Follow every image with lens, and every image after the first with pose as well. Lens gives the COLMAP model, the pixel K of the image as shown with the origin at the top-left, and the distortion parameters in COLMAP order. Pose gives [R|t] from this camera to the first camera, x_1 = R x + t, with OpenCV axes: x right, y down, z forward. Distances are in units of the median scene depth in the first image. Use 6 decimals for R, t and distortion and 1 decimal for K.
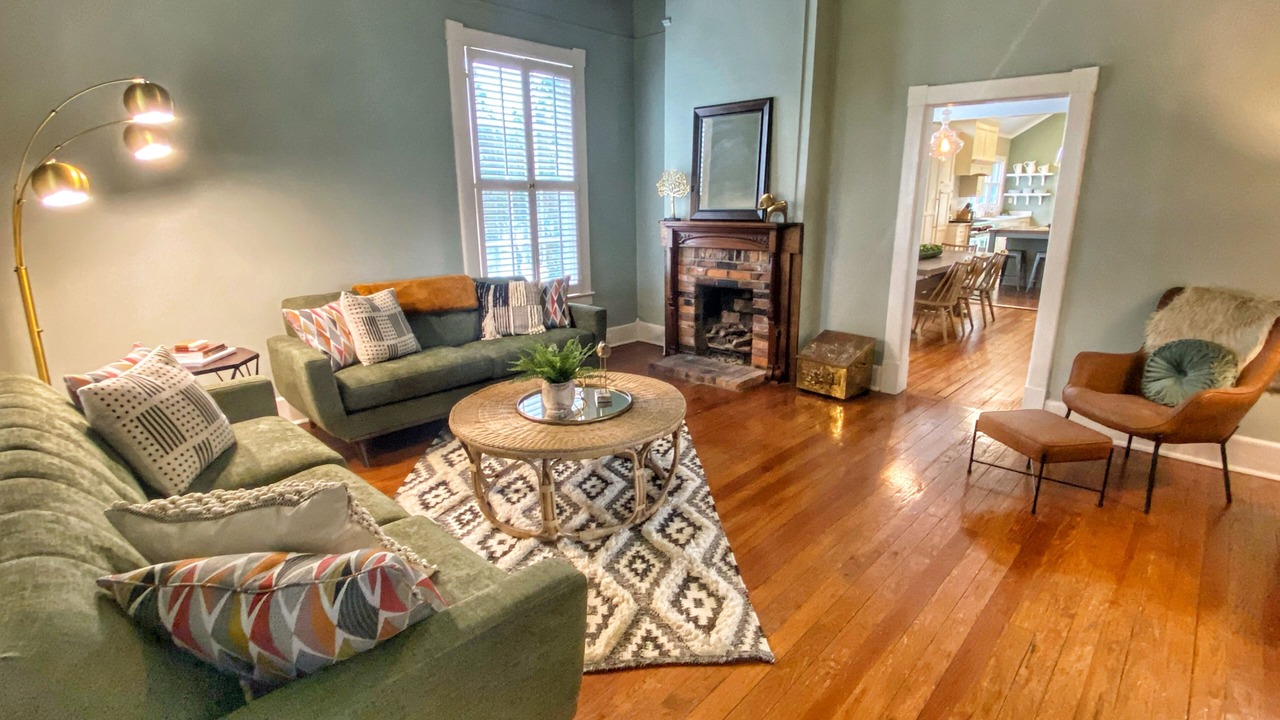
lens RADIAL K [[620.1, 0, 641.2], [0, 620.1, 357.8], [0, 0, 1]] dist [-0.001312, -0.000167]
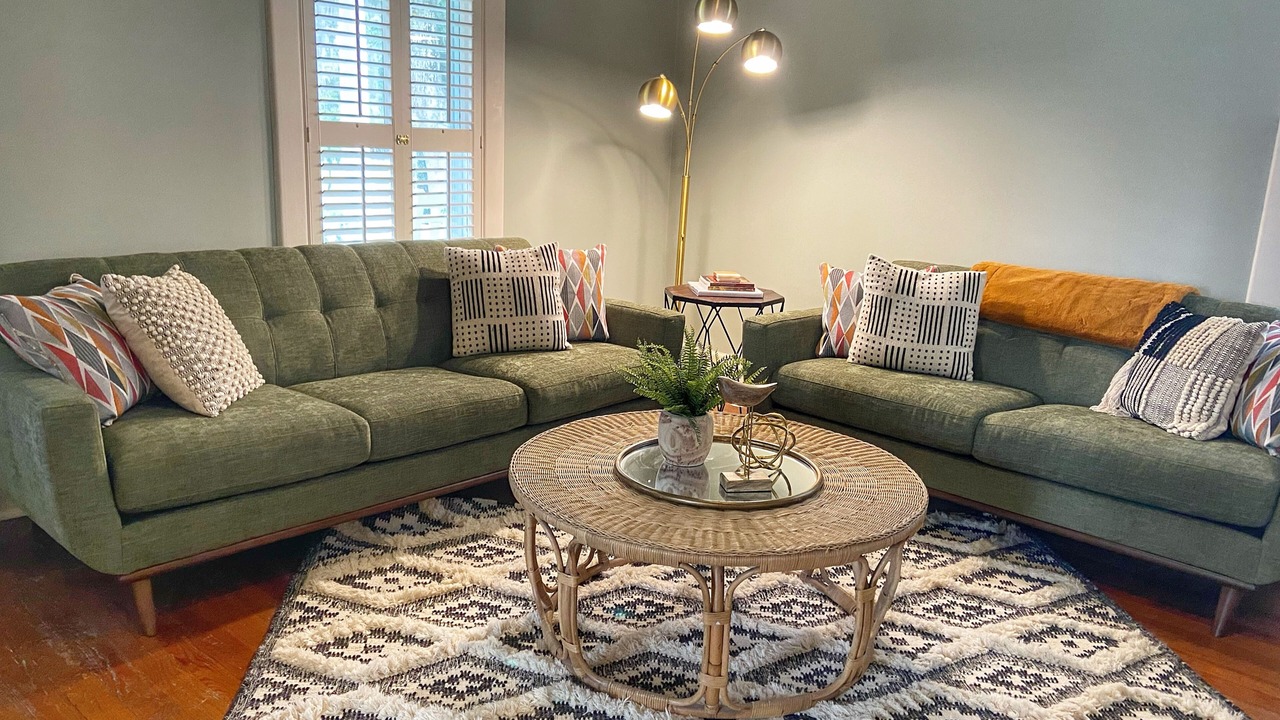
lens RADIAL K [[977.0, 0, 638.2], [0, 977.0, 363.8], [0, 0, 1]] dist [0.055820, 0.001349]
pose [[-0.002502, 0.236951, -0.971518, 0.771978], [-0.291134, 0.929264, 0.227396, -0.208158], [0.956679, 0.283411, 0.066659, 0.894279]]
